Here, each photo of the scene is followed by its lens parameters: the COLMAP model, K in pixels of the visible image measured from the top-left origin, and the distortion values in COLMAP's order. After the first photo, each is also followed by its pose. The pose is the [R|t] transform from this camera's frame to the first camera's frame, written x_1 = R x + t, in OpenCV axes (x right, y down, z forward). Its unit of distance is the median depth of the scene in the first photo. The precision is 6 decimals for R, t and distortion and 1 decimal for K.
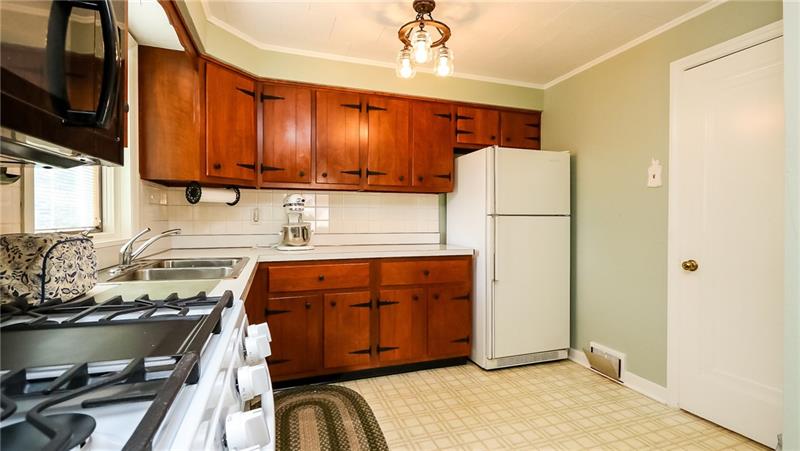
lens RADIAL K [[370.7, 0, 409.6], [0, 370.7, 224.7], [0, 0, 1]] dist [0.001527, -0.000045]
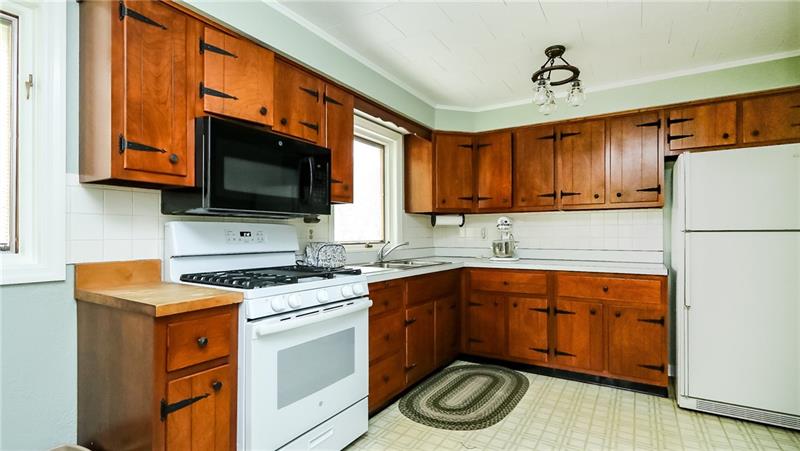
lens RADIAL K [[385.6, 0, 409.9], [0, 385.6, 233.6], [0, 0, 1]] dist [-0.000451, -0.000077]
pose [[0.634791, -0.006308, -0.772658, 0.541485], [-0.009099, 0.999836, -0.015638, -0.000555], [0.772630, 0.016958, 0.634630, -0.087326]]
